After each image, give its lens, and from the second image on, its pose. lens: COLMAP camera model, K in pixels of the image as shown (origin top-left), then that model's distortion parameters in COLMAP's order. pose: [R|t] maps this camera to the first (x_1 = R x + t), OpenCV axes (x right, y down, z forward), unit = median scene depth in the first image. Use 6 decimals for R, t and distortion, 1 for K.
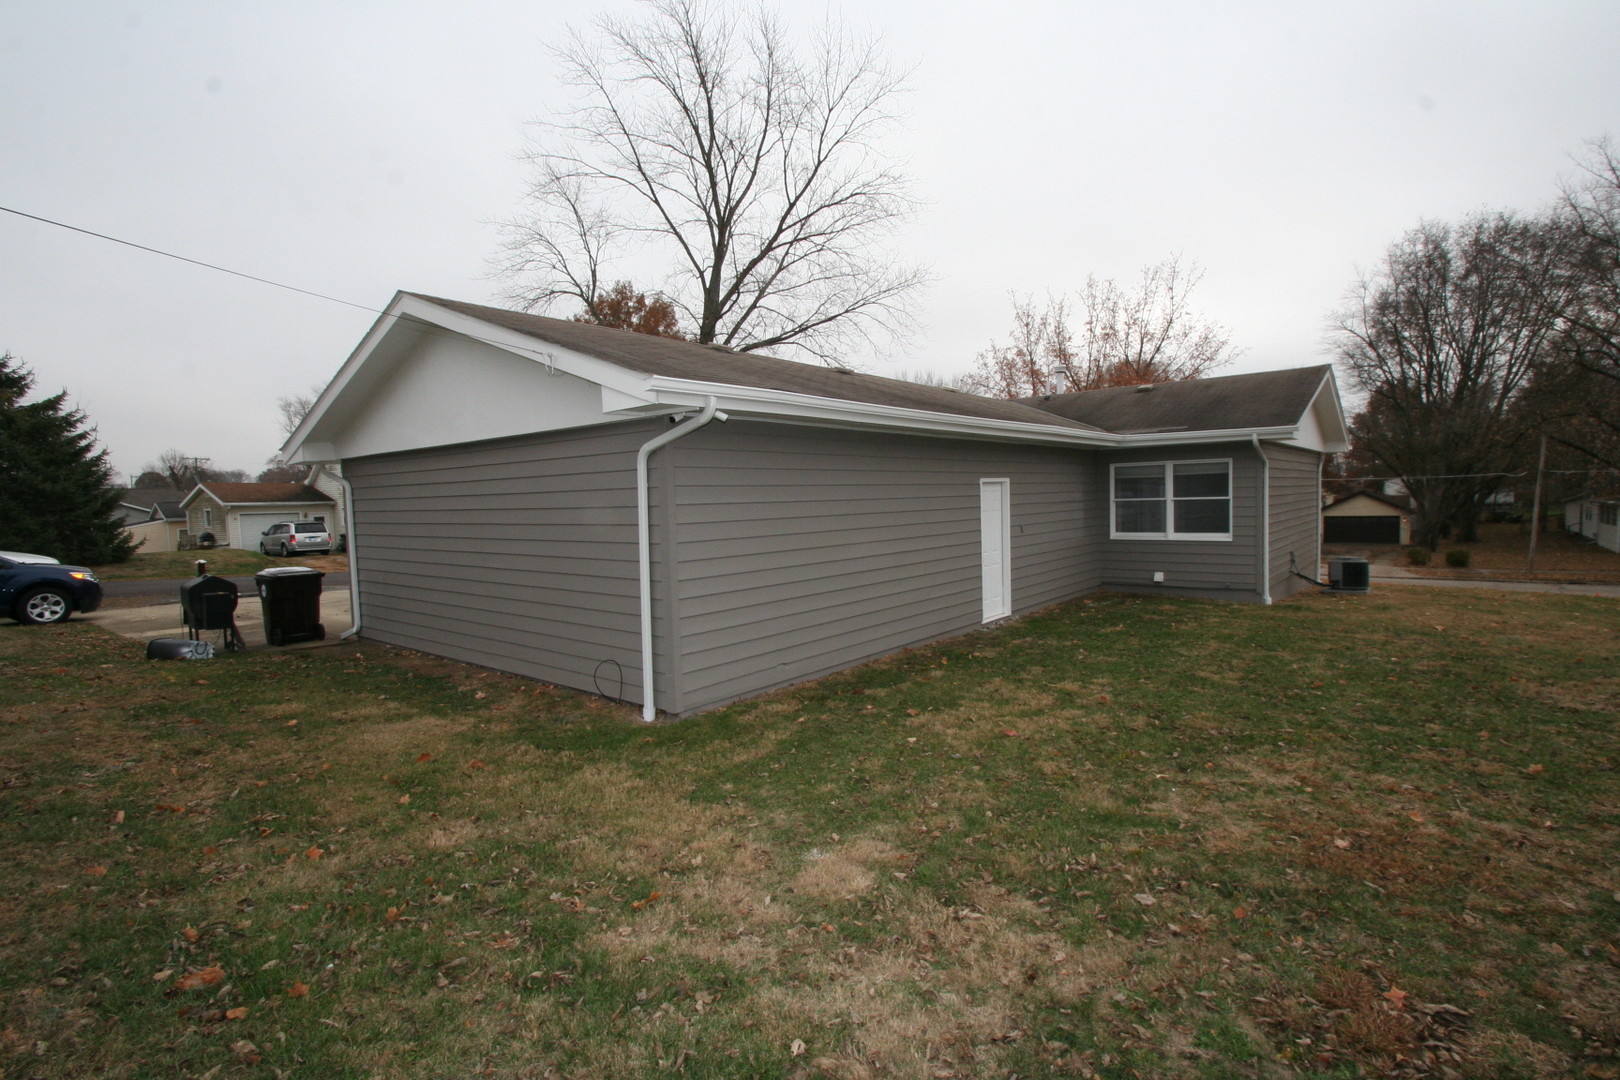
lens RADIAL K [[761.9, 0, 818.4], [0, 761.9, 546.0], [0, 0, 1]] dist [0.004497, -0.011352]
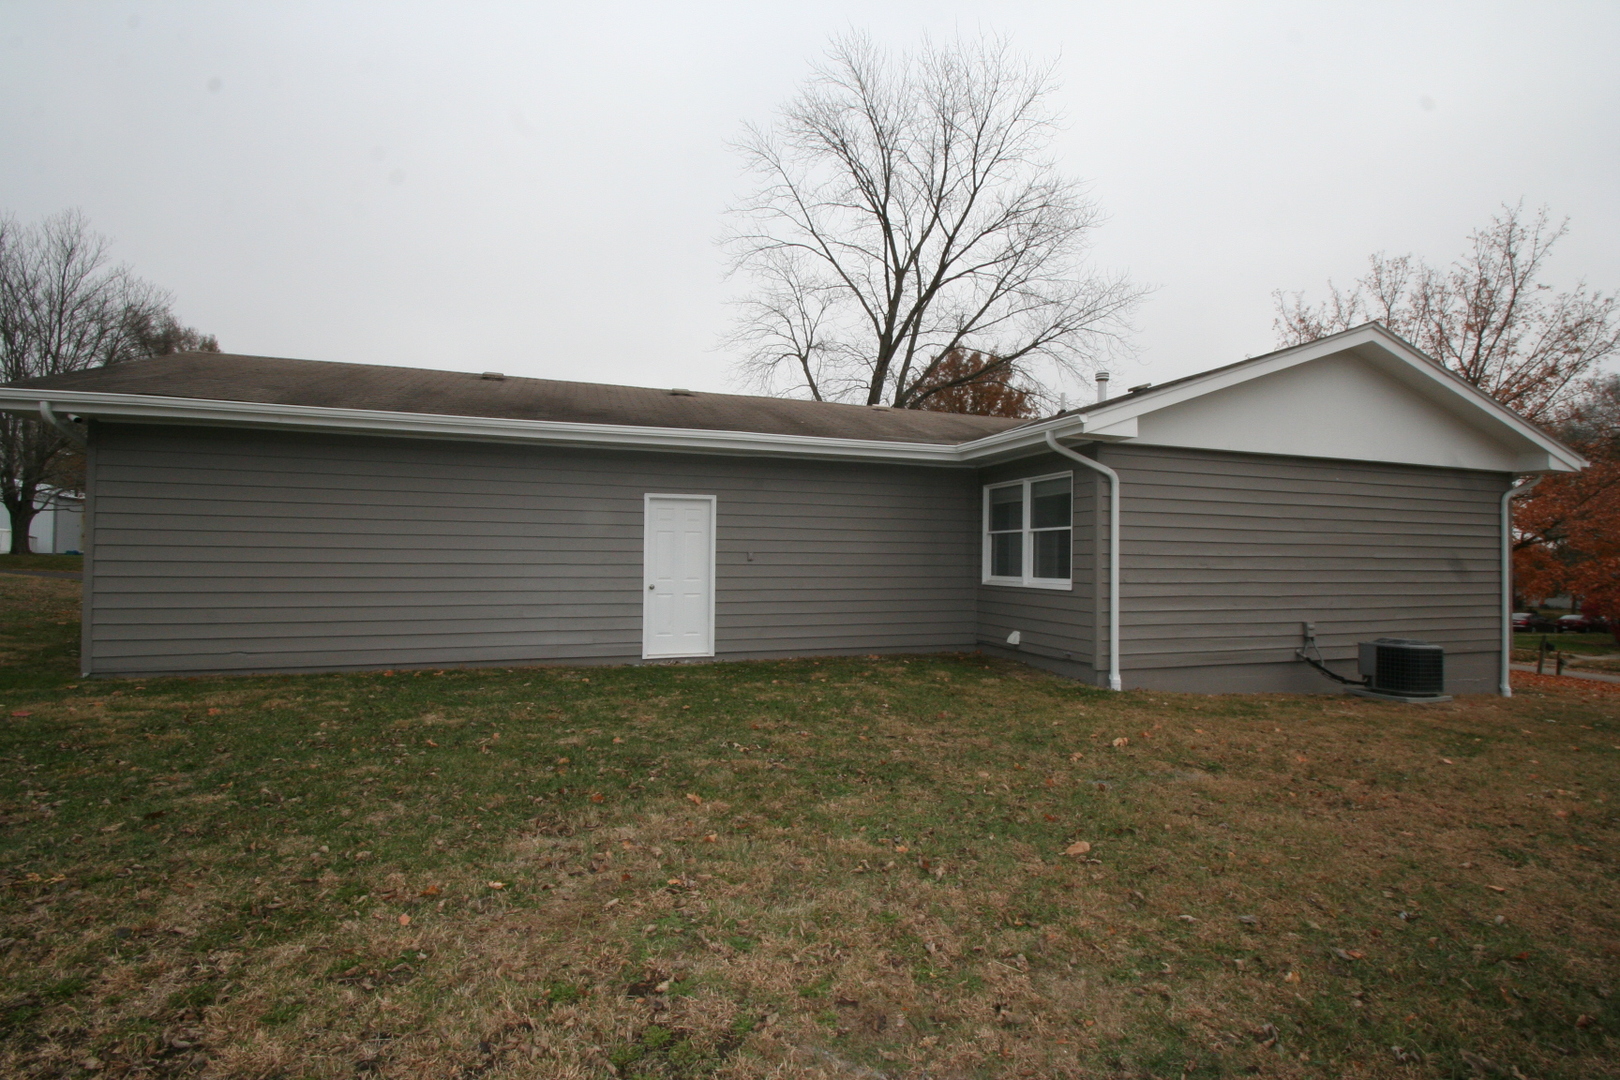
lens RADIAL K [[761.9, 0, 819.2], [0, 761.9, 540.7], [0, 0, 1]] dist [0.004497, -0.011352]
pose [[0.850943, 0.021066, -0.524836, 0.645741], [-0.066606, 0.995457, -0.068036, 0.010424], [0.521018, 0.092853, 0.848480, 0.267533]]
